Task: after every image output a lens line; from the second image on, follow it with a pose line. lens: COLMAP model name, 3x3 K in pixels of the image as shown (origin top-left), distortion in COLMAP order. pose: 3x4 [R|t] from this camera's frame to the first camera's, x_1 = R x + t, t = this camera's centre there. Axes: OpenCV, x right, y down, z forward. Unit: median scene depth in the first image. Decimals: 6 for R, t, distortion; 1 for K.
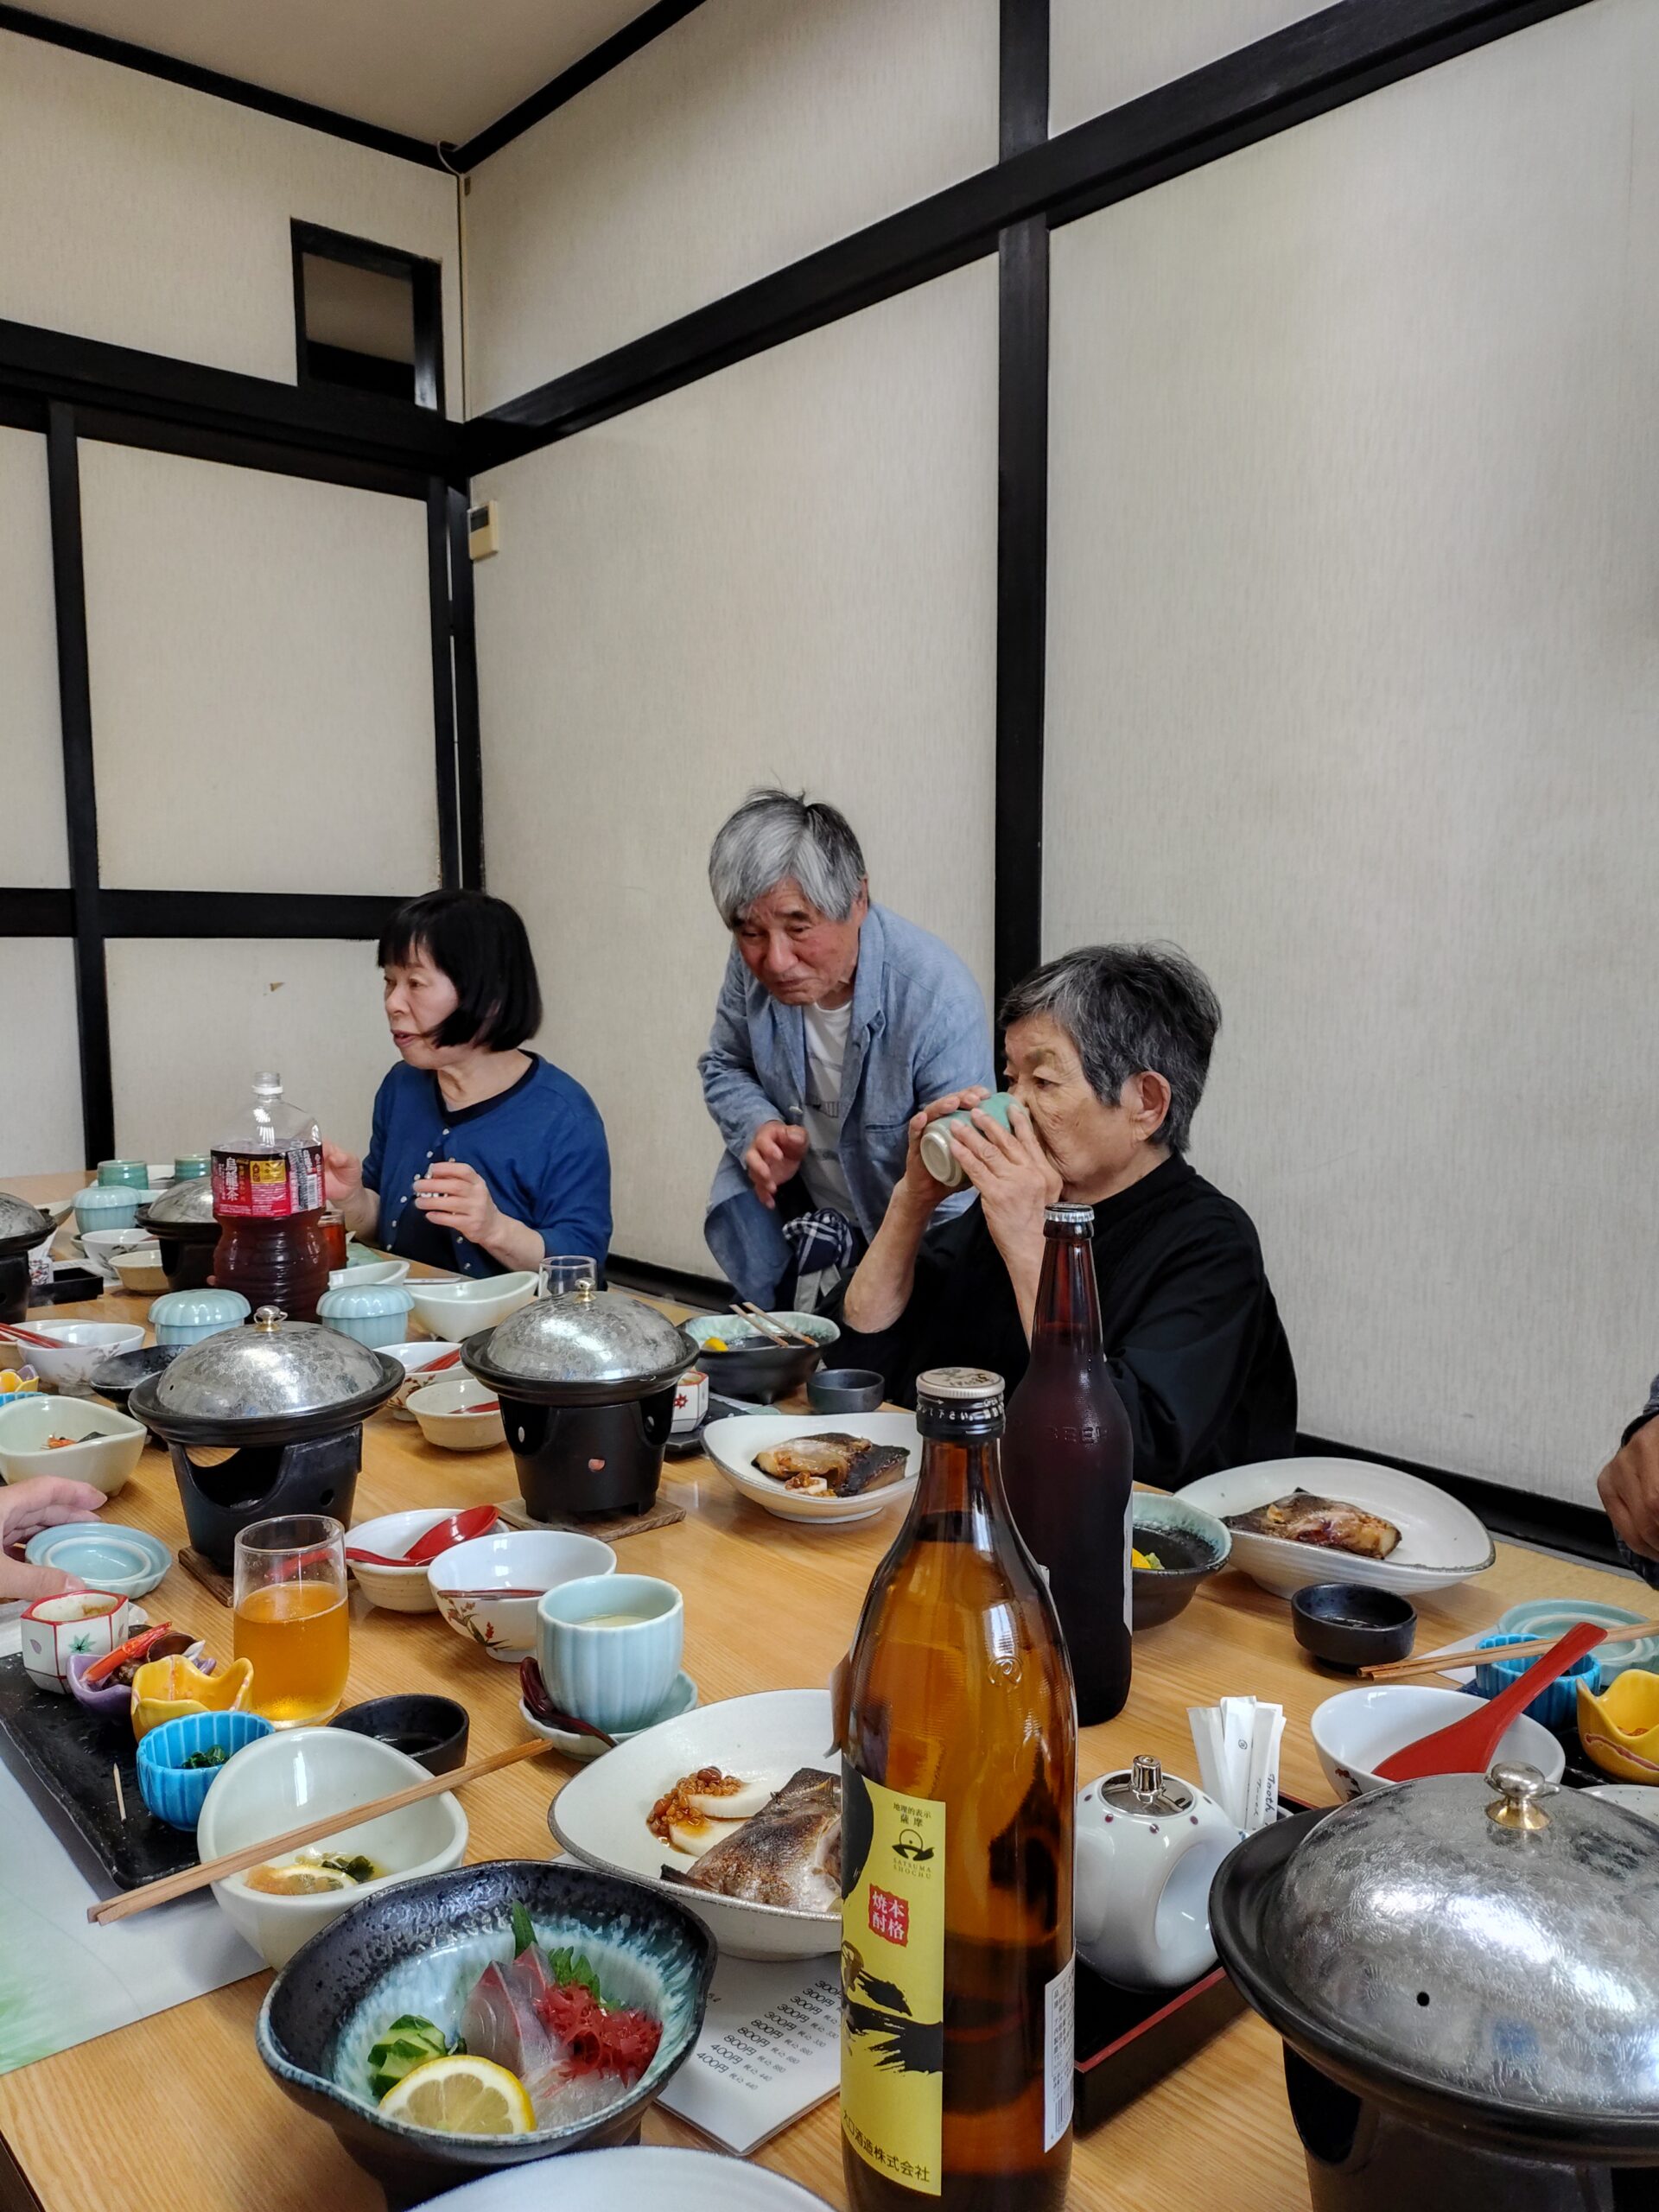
lens RADIAL K [[1646.4, 0, 829.4], [0, 1646.4, 1110.6], [0, 0, 1]] dist [0.029274, -0.000778]
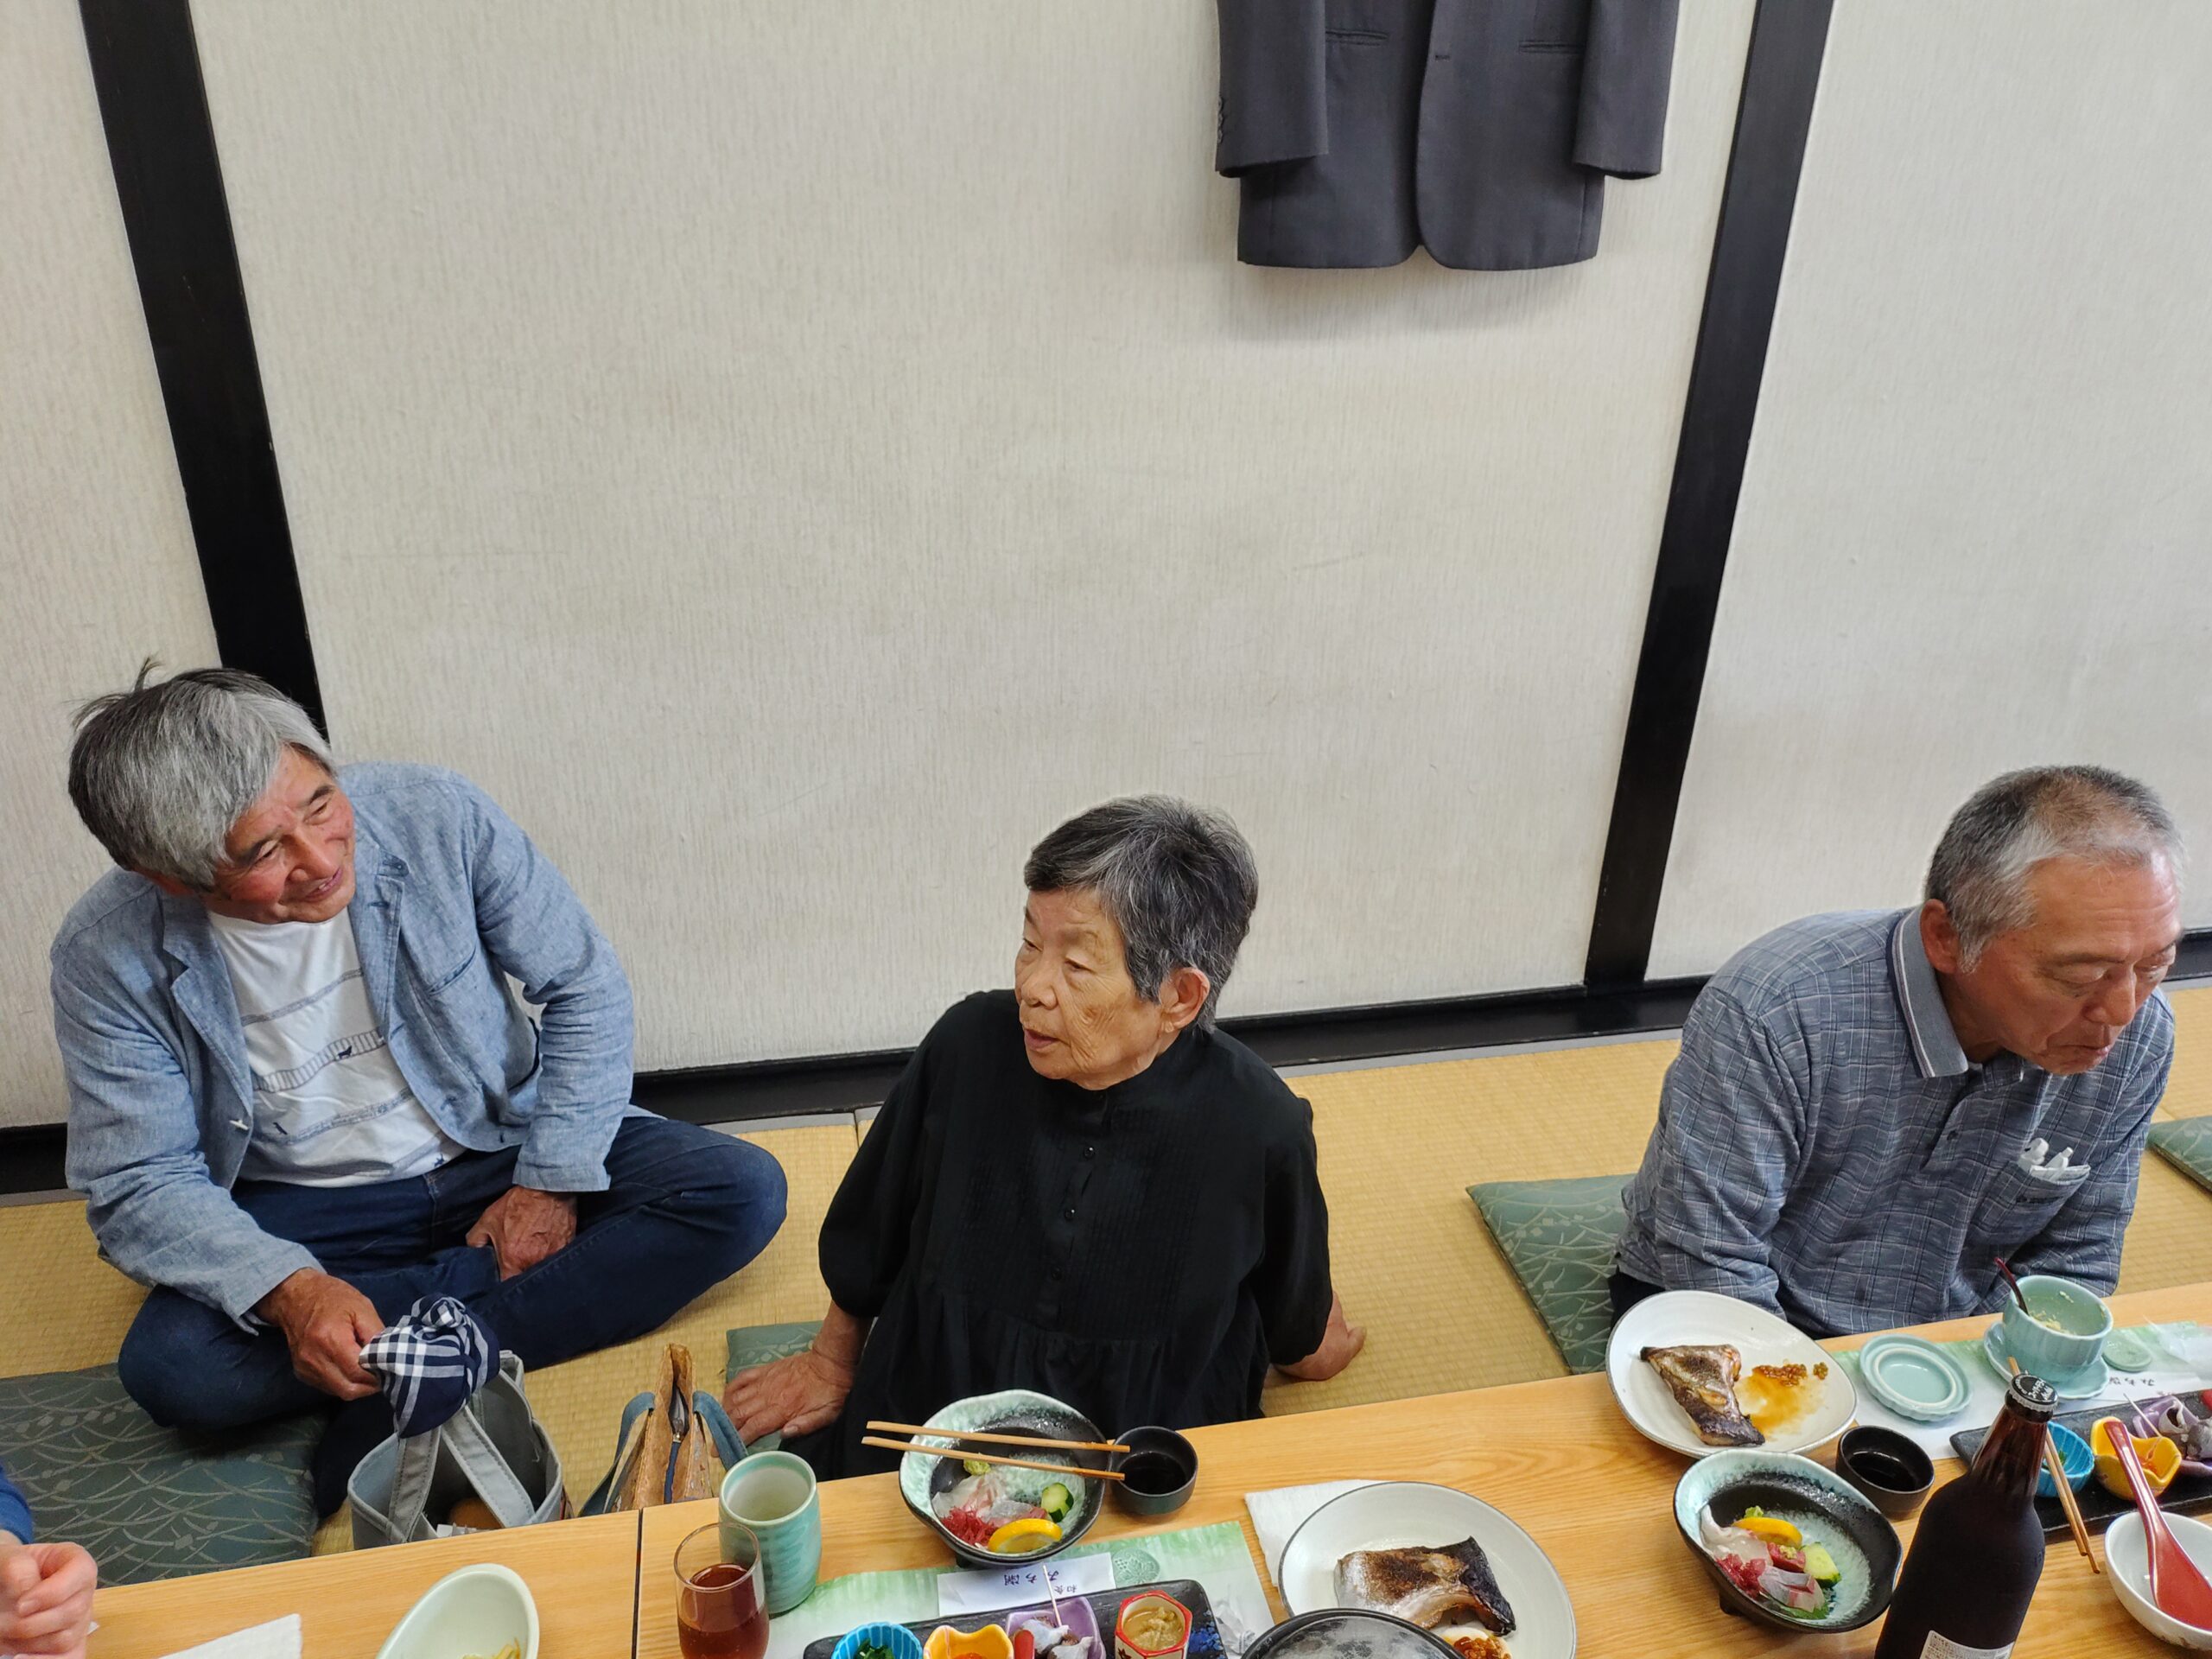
lens RADIAL K [[1646.4, 0, 1111.5], [0, 1646.4, 825.5], [0, 0, 1]] dist [0.029274, -0.000778]
pose [[0.485846, -0.361811, 0.795642, -0.367565], [0.055234, 0.921189, 0.385175, -0.314045], [-0.872297, -0.143189, 0.467540, 0.424811]]
